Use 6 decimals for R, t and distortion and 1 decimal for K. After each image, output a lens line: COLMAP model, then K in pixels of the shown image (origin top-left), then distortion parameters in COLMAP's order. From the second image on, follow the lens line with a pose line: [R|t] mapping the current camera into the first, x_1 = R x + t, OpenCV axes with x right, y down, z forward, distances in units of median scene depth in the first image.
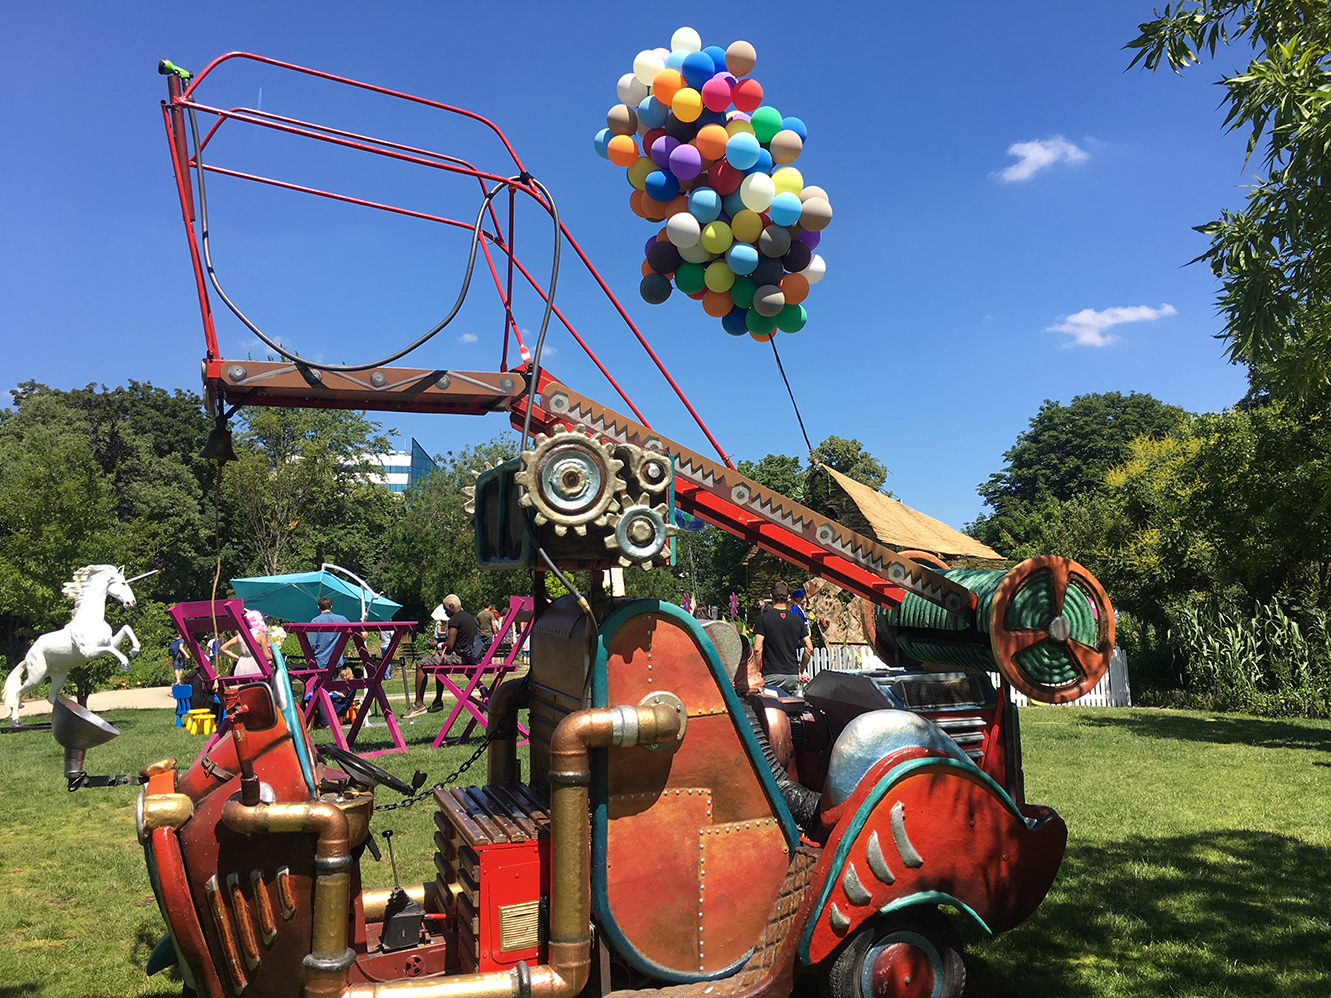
lens RADIAL K [[1128.9, 0, 666.1], [0, 1128.9, 494.5], [0, 0, 1]] dist [0.096295, 0.006745]
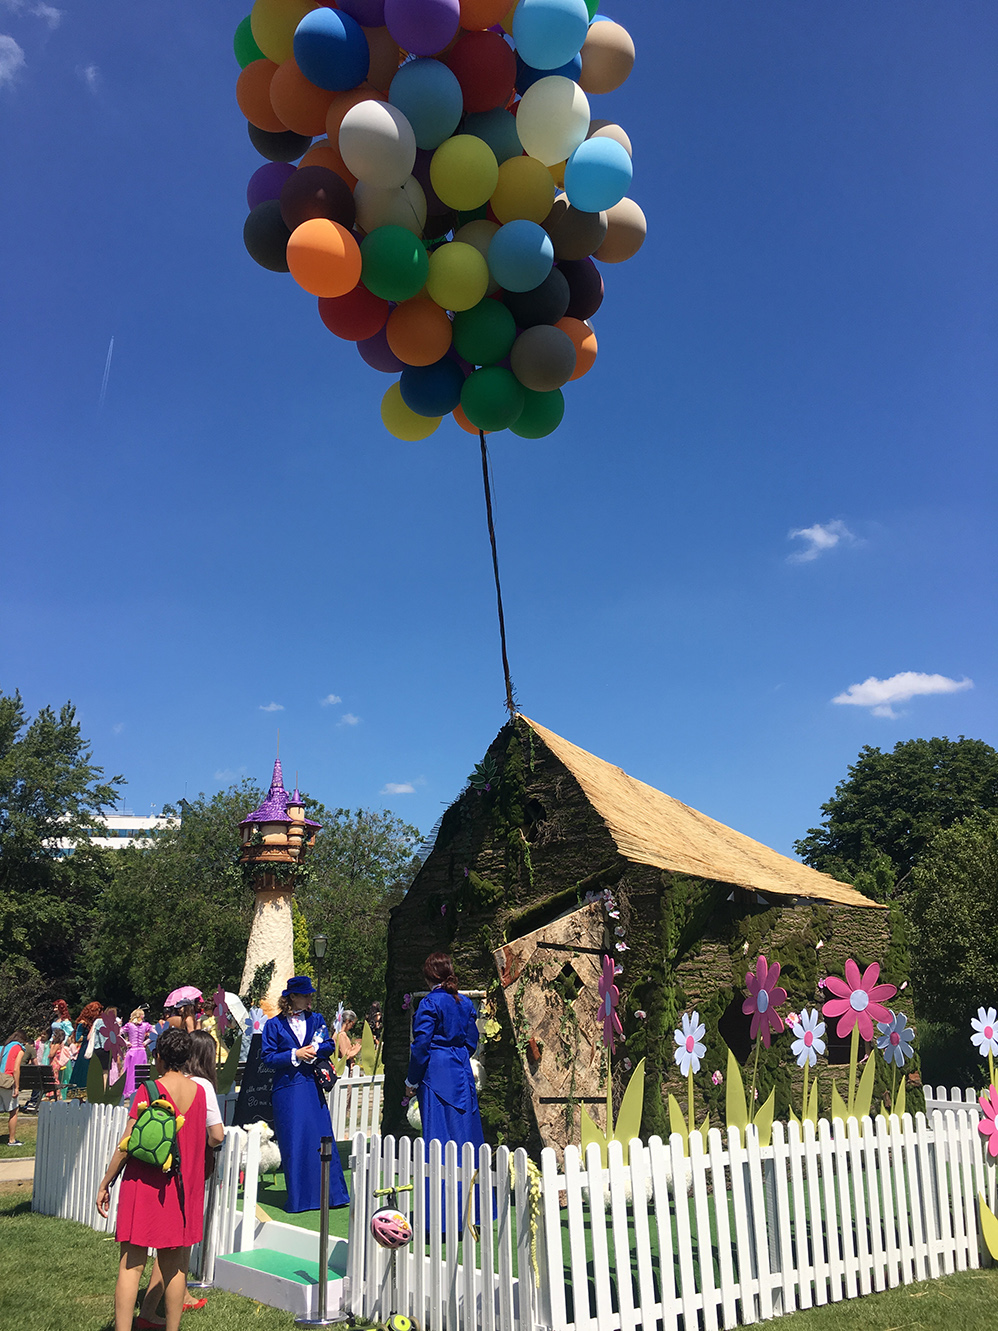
lens RADIAL K [[1129.9, 0, 506.1], [0, 1129.9, 672.4], [0, 0, 1]] dist [0.079619, -0.004922]
pose [[0.999648, 0.003388, 0.026298, 0.031586], [0.001080, 0.985774, -0.168073, 0.010641], [-0.026494, 0.168042, 0.985424, 0.132491]]
